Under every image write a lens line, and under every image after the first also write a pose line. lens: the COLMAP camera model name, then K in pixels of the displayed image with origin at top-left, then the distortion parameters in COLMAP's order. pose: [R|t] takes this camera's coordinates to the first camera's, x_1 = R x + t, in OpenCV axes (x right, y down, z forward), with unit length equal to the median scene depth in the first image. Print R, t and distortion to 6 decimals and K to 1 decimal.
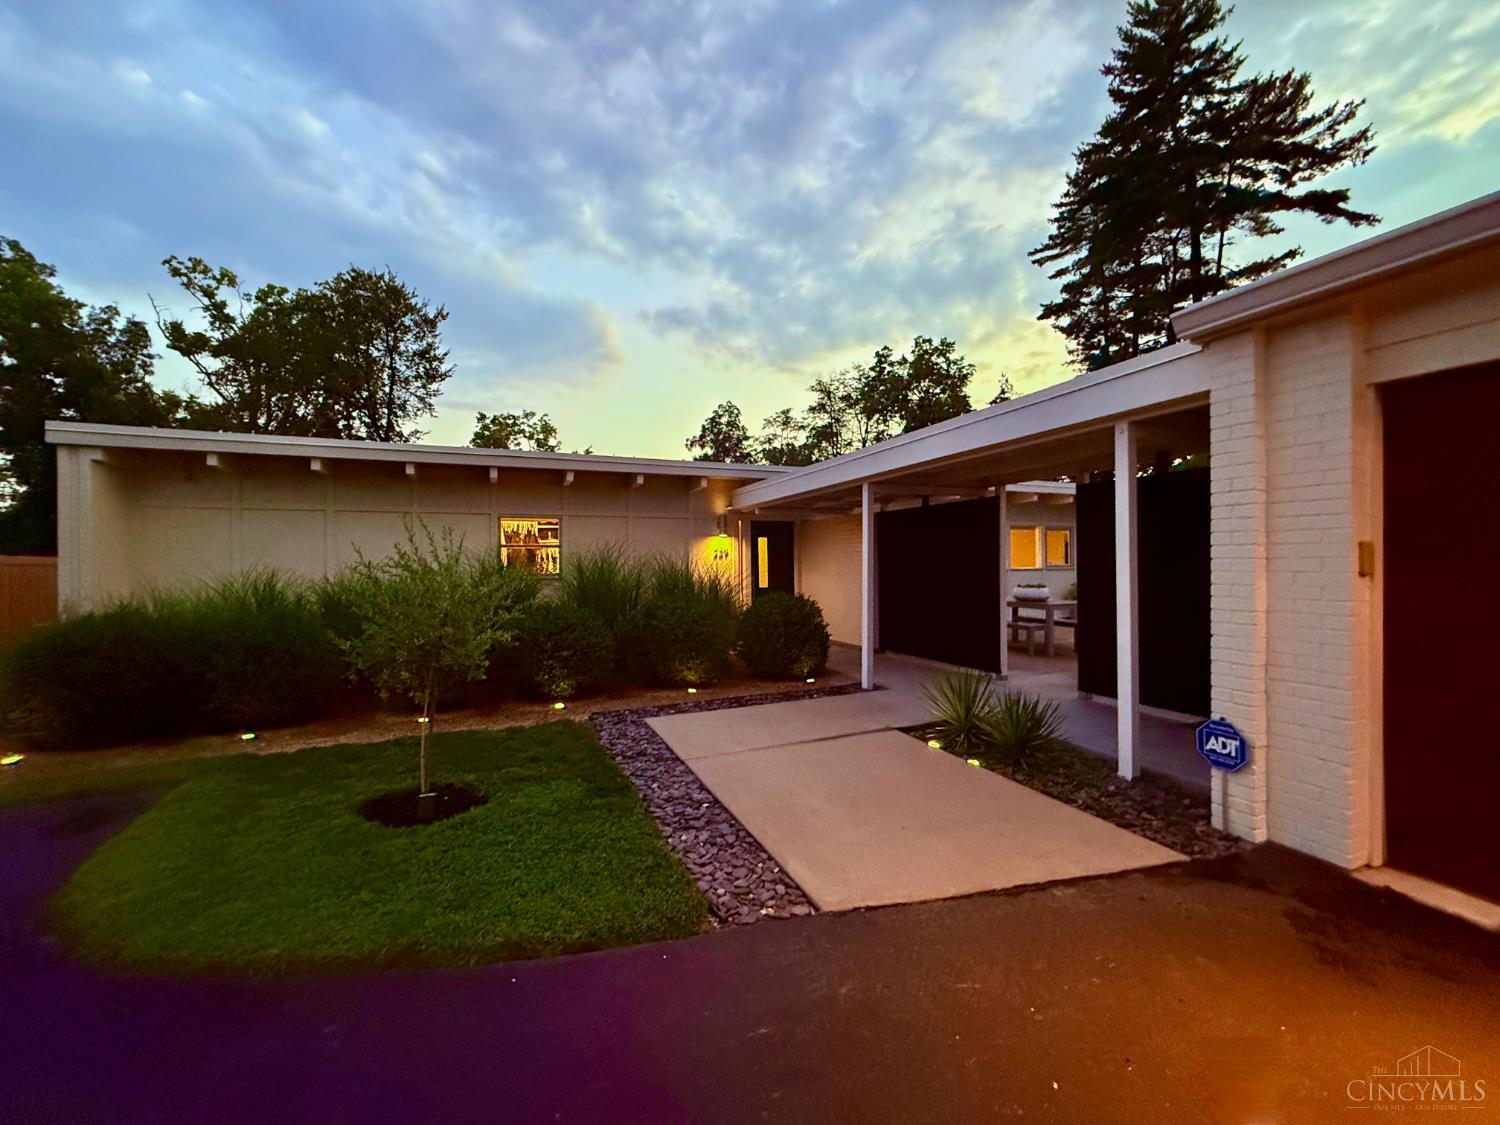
lens RADIAL K [[596.3, 0, 735.6], [0, 596.3, 565.4], [0, 0, 1]] dist [-0.010641, 0.000429]
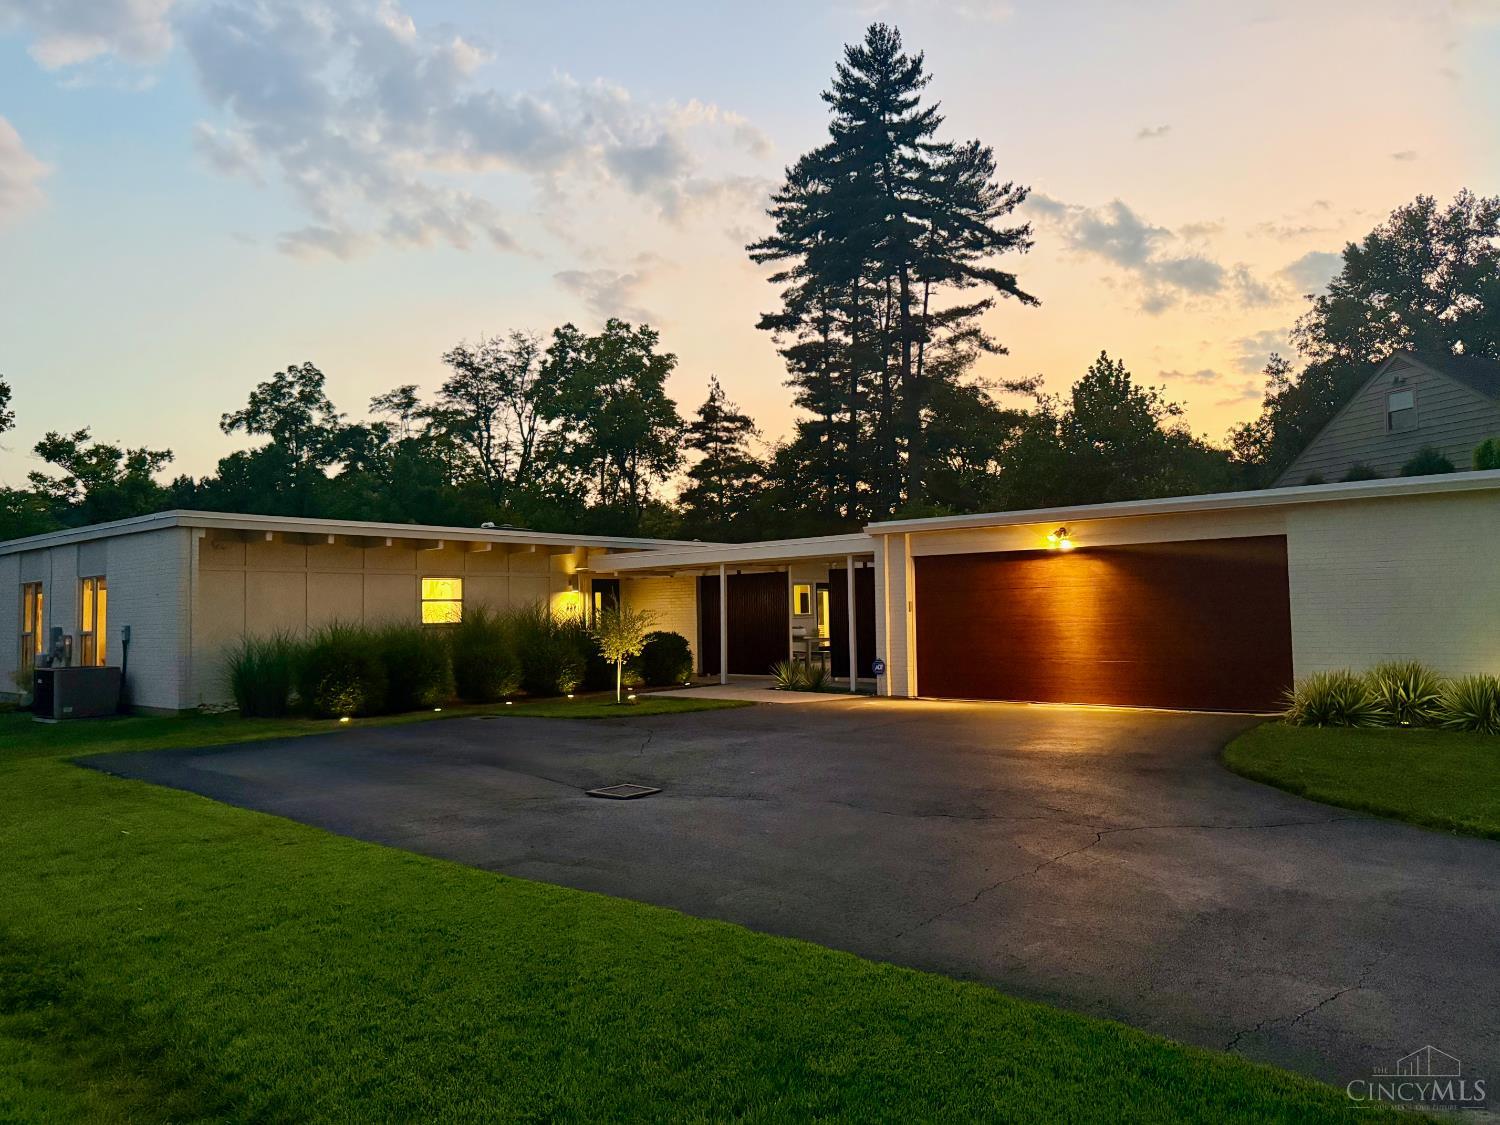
lens RADIAL K [[1037.1, 0, 745.9], [0, 1037.1, 569.0], [0, 0, 1]] dist [0.023896, -0.002072]
pose [[0.885608, 0.013271, 0.464243, -0.188605], [0.012697, 0.998526, -0.052766, 0.005588], [-0.464259, 0.052624, 0.884135, -0.284649]]
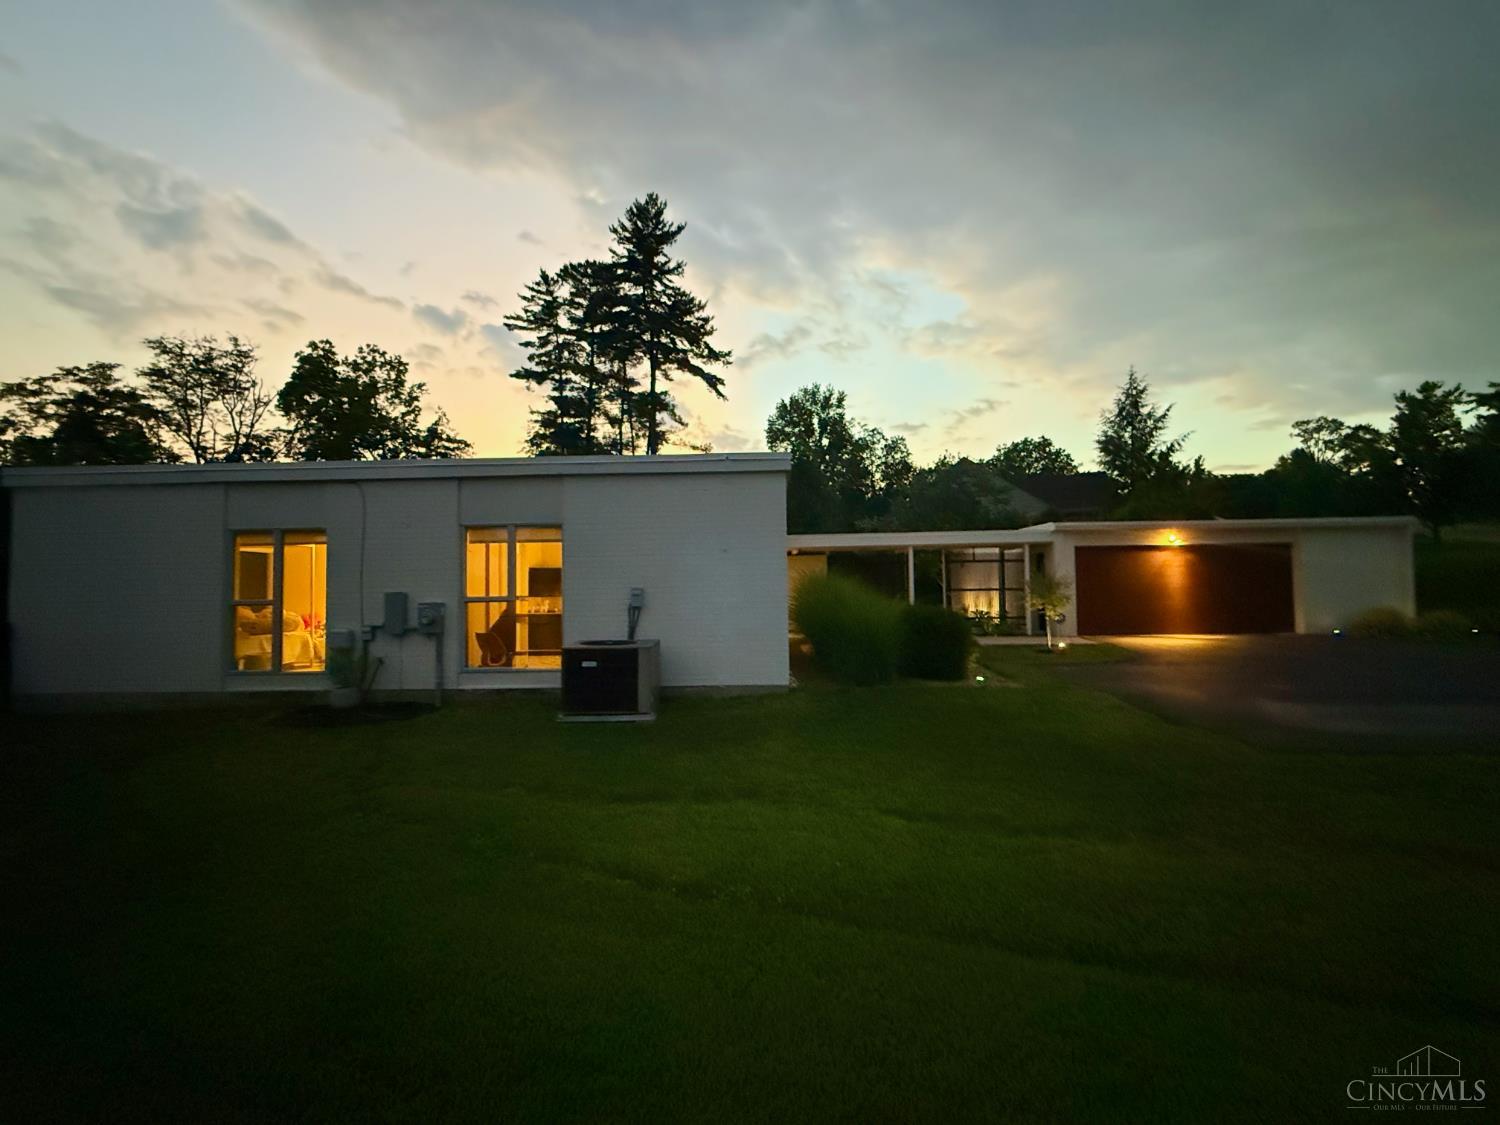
lens RADIAL K [[596.3, 0, 758.2], [0, 596.3, 570.7], [0, 0, 1]] dist [-0.010641, 0.000429]
pose [[0.399381, 0.015808, 0.916649, -0.365100], [0.016659, 0.999561, -0.024497, -0.000053], [-0.916634, 0.025054, 0.398942, 0.111438]]
